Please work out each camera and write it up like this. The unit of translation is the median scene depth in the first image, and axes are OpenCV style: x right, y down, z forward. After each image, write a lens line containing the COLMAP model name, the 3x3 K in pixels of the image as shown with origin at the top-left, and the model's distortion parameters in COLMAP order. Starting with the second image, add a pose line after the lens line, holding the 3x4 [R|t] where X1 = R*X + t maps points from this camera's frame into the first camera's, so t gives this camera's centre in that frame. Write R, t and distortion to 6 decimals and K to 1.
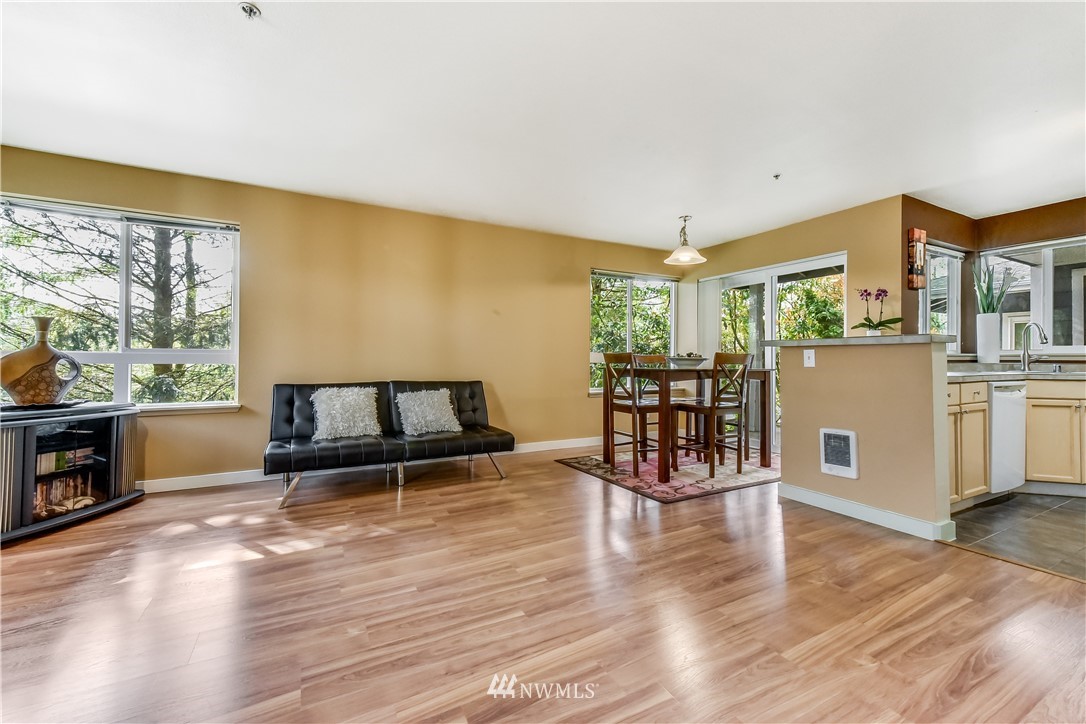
lens RADIAL K [[446.7, 0, 545.6], [0, 446.7, 355.7], [0, 0, 1]] dist [0.004042, 0.000220]
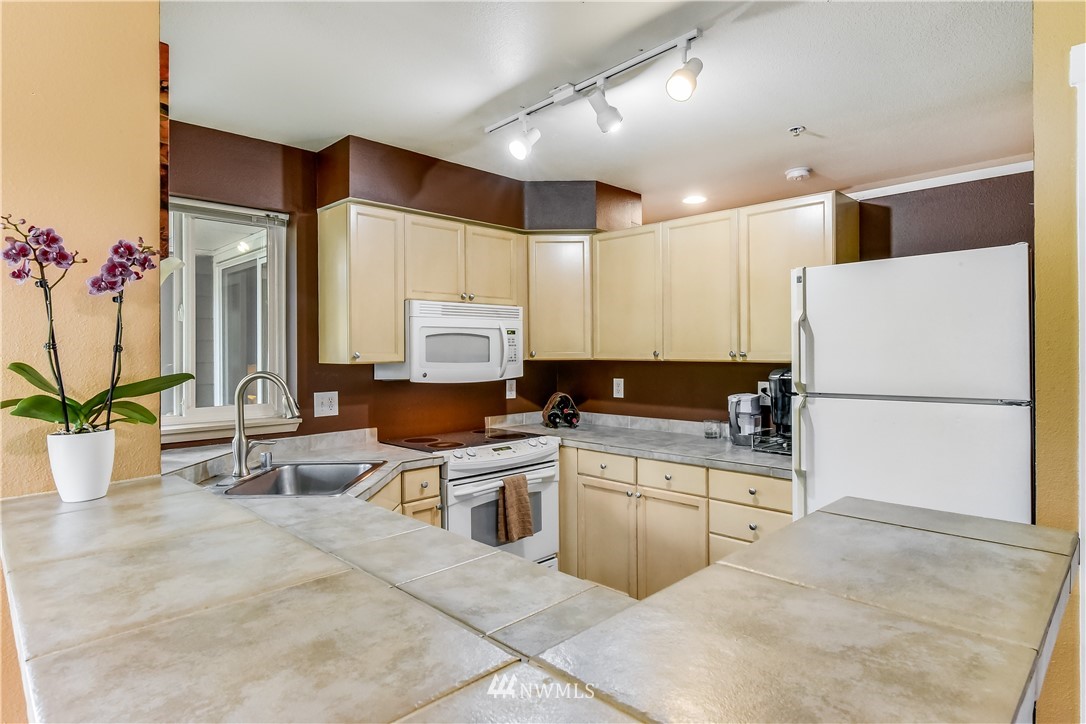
lens RADIAL K [[590.9, 0, 539.4], [0, 590.9, 352.0], [0, 0, 1]] dist [-0.003646, -0.000161]
pose [[-0.280402, -0.008032, 0.959849, 0.414364], [-0.001705, 0.999968, 0.007870, -0.099966], [-0.959881, 0.000570, -0.280406, 0.900715]]
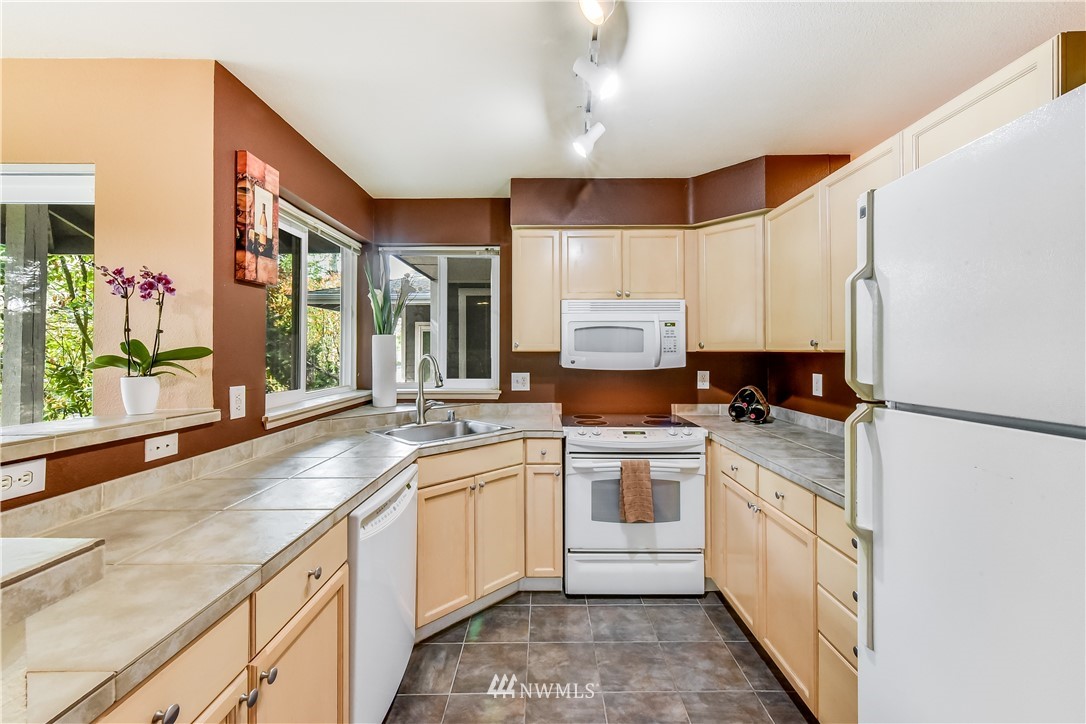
lens RADIAL K [[436.5, 0, 546.5], [0, 436.5, 345.8], [0, 0, 1]] dist [0.007875, 0.000089]
pose [[0.474905, 0.004117, 0.880028, 0.584321], [-0.002174, 0.999991, -0.003505, -0.085206], [-0.880035, -0.000248, 0.474909, 0.524020]]
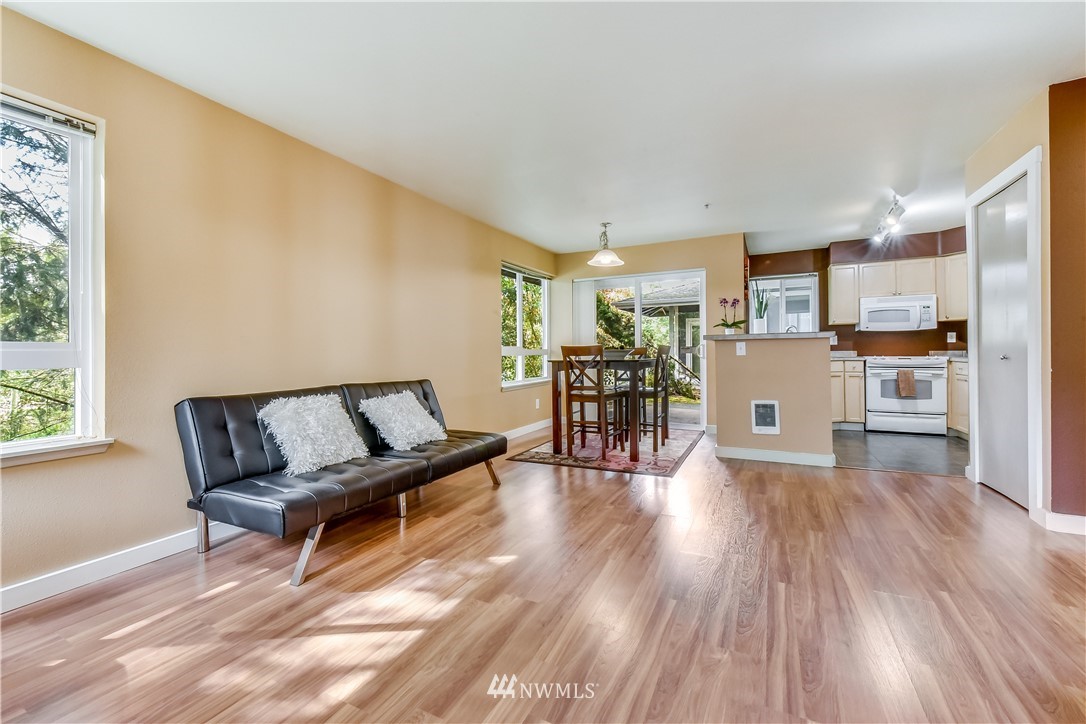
lens RADIAL K [[447.2, 0, 545.2], [0, 447.2, 350.7], [0, 0, 1]] dist [0.000571, -0.000254]
pose [[0.818624, -0.010733, 0.574229, -0.541761], [0.009243, 0.999942, 0.005514, -0.001272], [-0.574255, 0.000794, 0.818676, 0.206795]]
